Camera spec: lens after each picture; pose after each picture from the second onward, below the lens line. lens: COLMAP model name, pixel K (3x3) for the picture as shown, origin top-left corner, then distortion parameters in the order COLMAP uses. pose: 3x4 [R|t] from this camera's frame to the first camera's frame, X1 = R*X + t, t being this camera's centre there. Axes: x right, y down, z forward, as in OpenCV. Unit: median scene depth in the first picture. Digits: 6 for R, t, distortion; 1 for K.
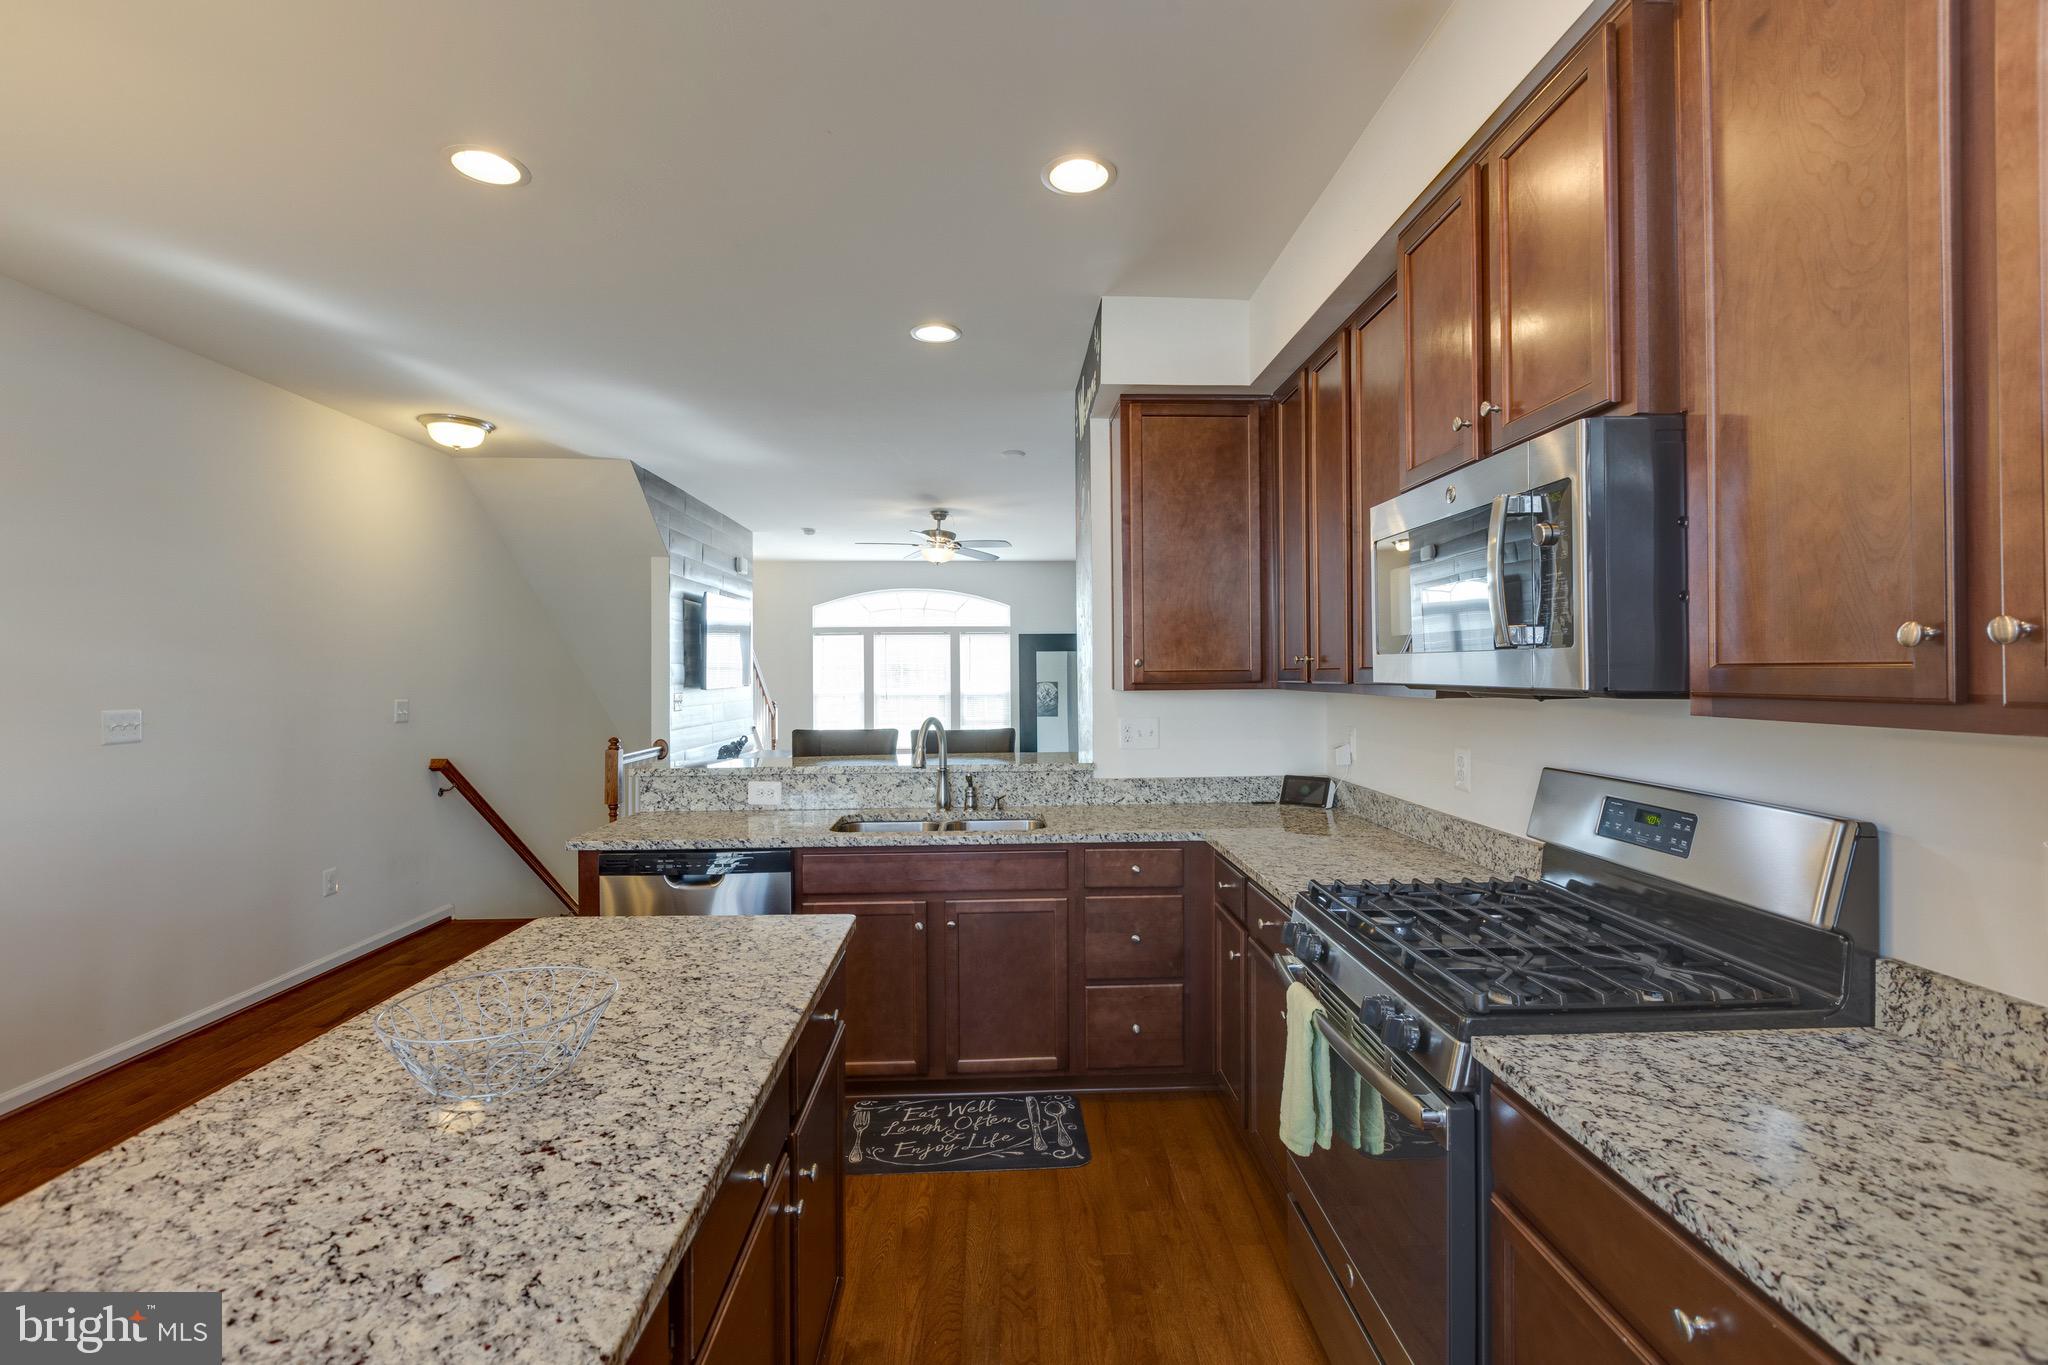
lens RADIAL K [[907.8, 0, 1029.6], [0, 907.8, 678.1], [0, 0, 1]] dist [0.002083, -0.000947]
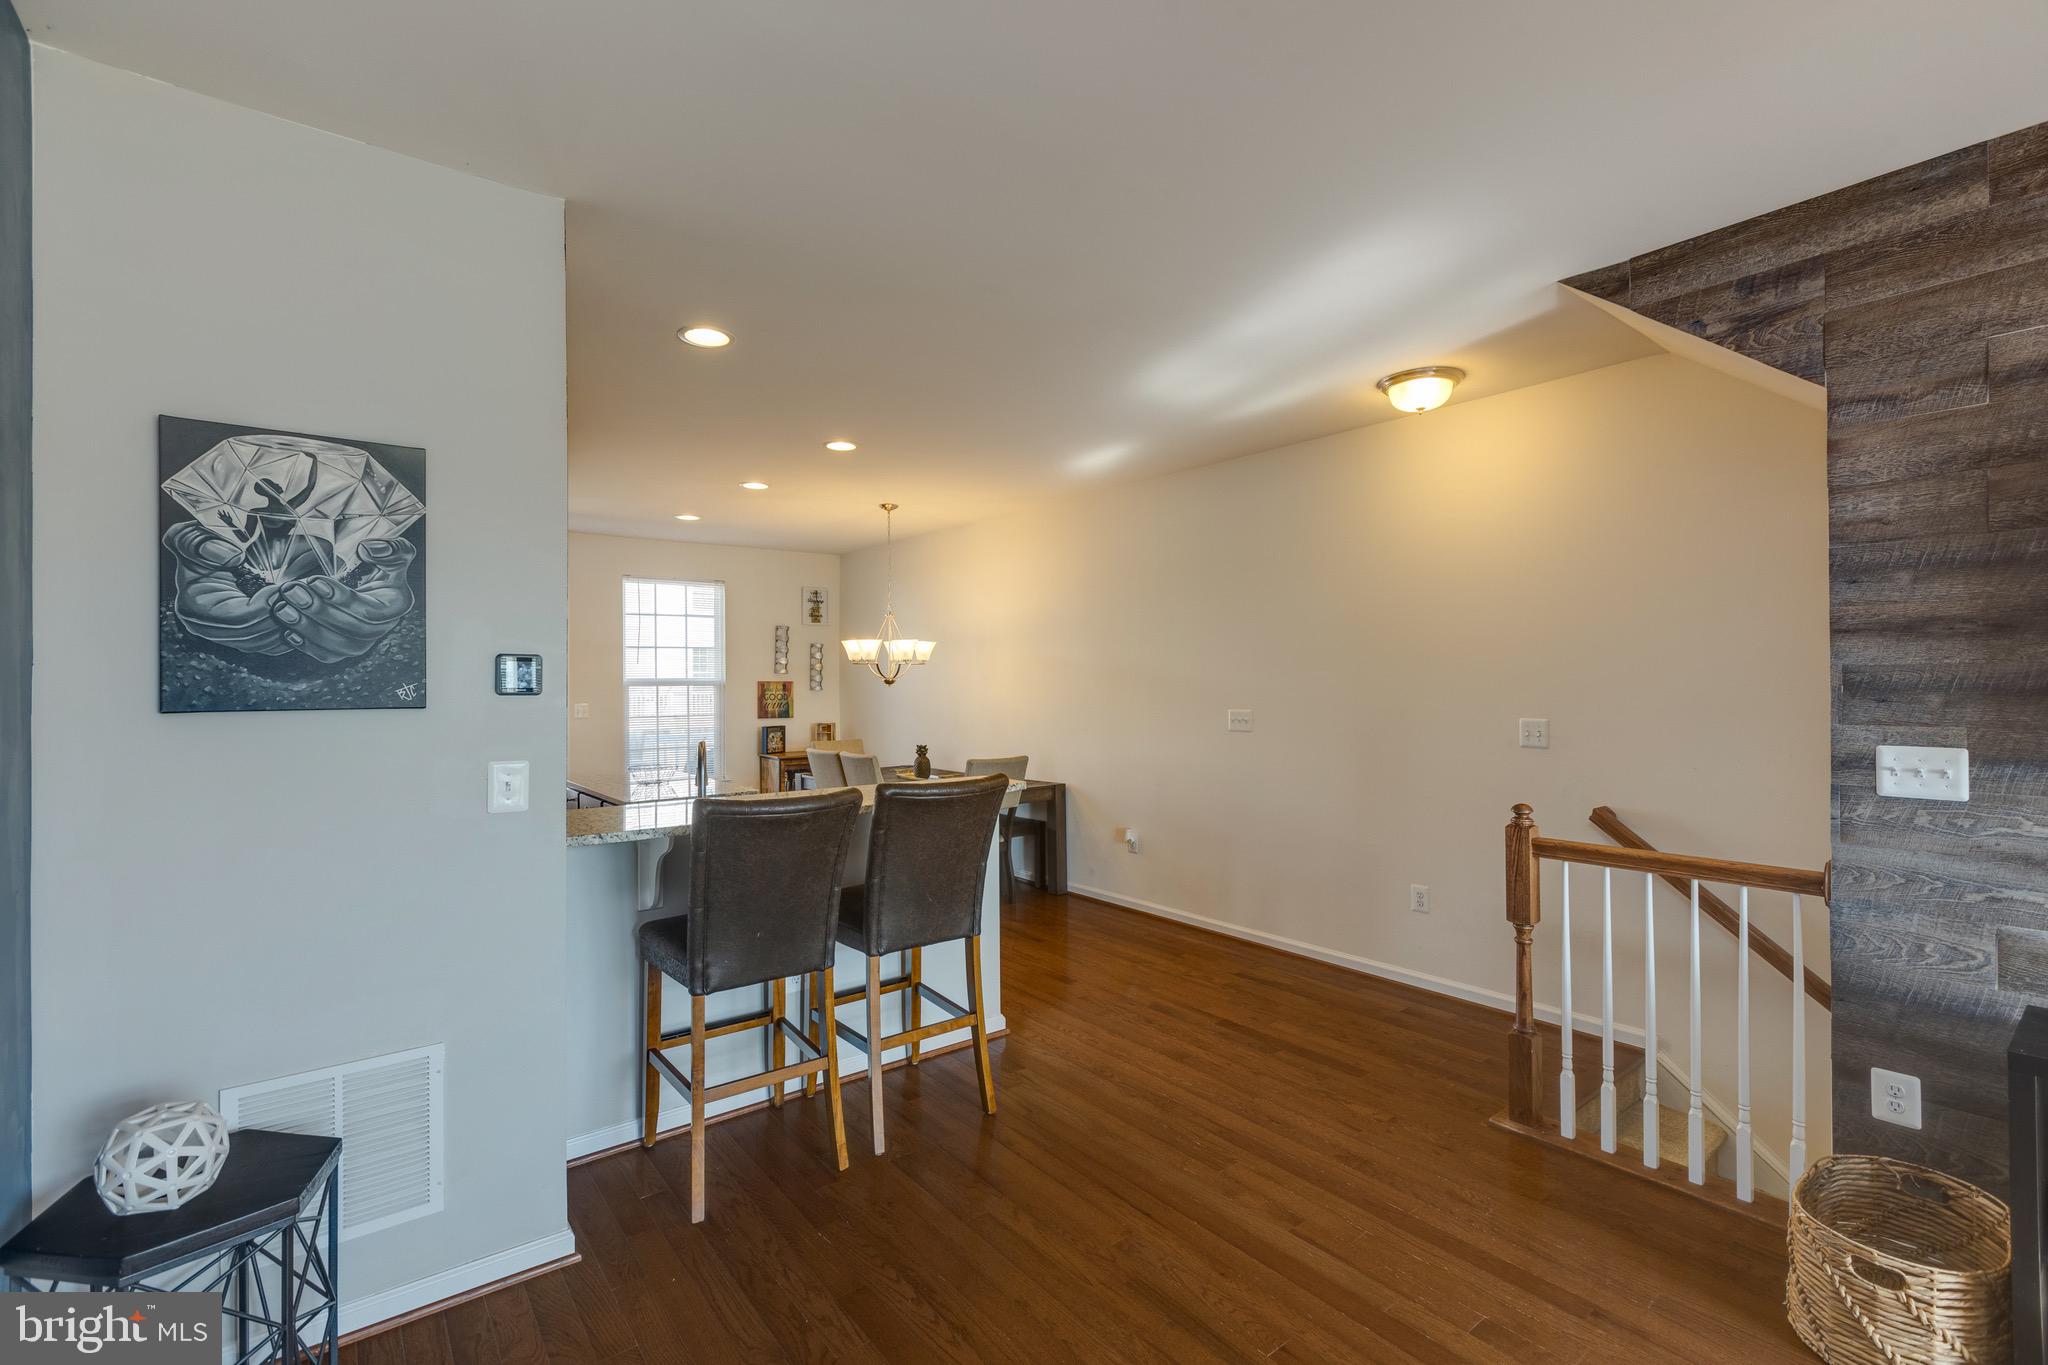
lens RADIAL K [[907.8, 0, 1029.6], [0, 907.8, 678.1], [0, 0, 1]] dist [0.002083, -0.000947]
pose [[-0.810604, 0.010003, -0.585509, 0.195372], [0.009518, 0.999947, 0.003906, -0.028261], [0.585517, -0.002406, -0.810657, 2.146156]]
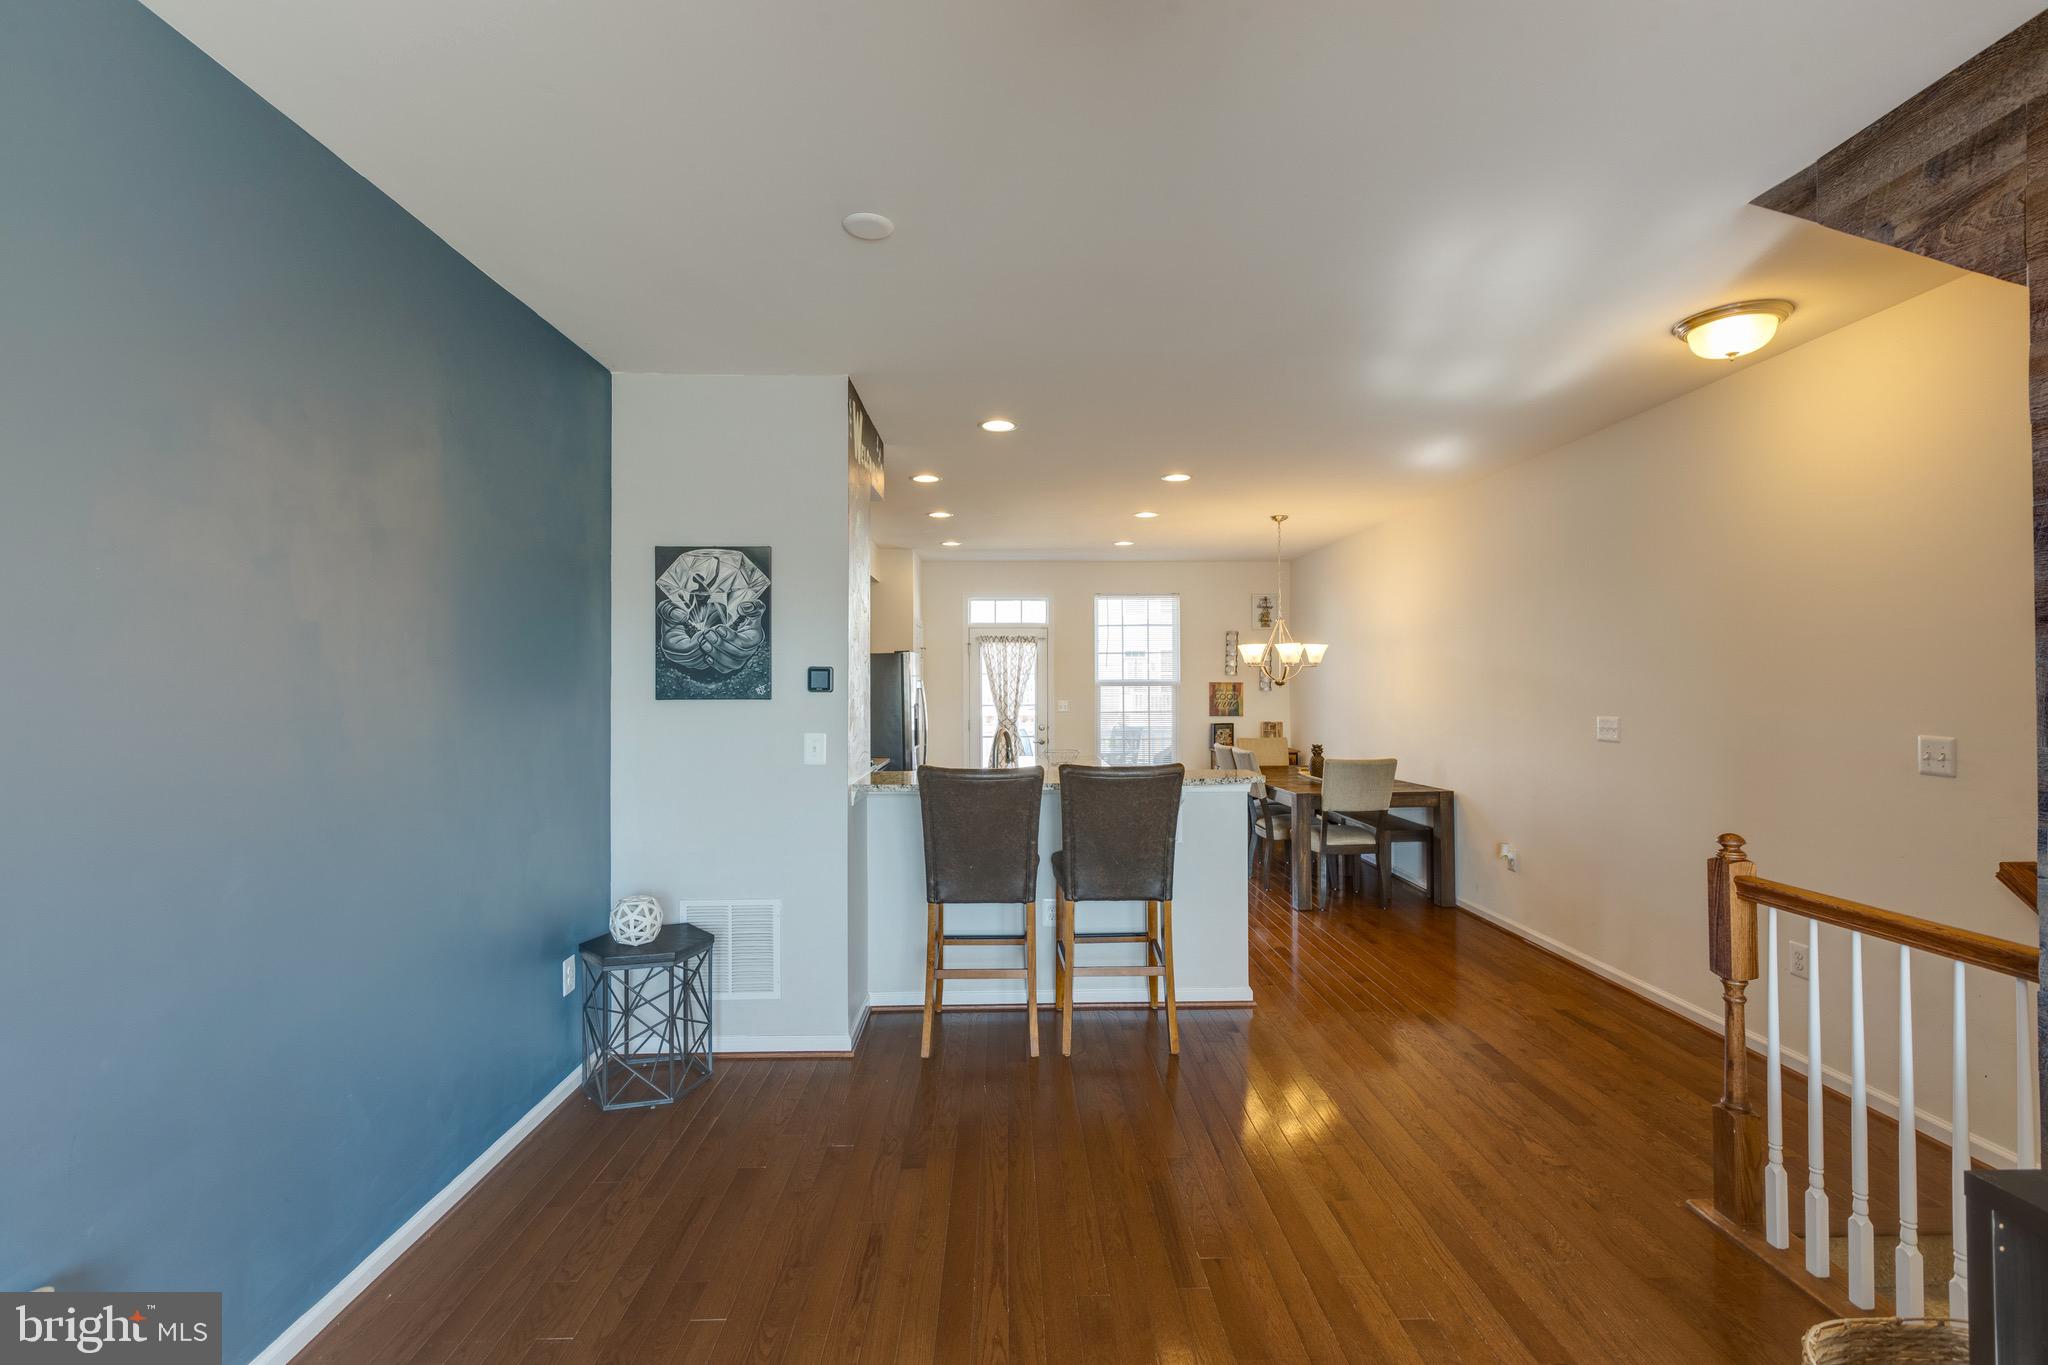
lens RADIAL K [[907.8, 0, 1029.6], [0, 907.8, 678.1], [0, 0, 1]] dist [0.002083, -0.000947]
pose [[-0.999861, 0.010593, 0.012902, -0.176080], [0.010560, 0.999941, -0.002609, -0.027920], [-0.012929, -0.002473, -0.999913, 2.474009]]
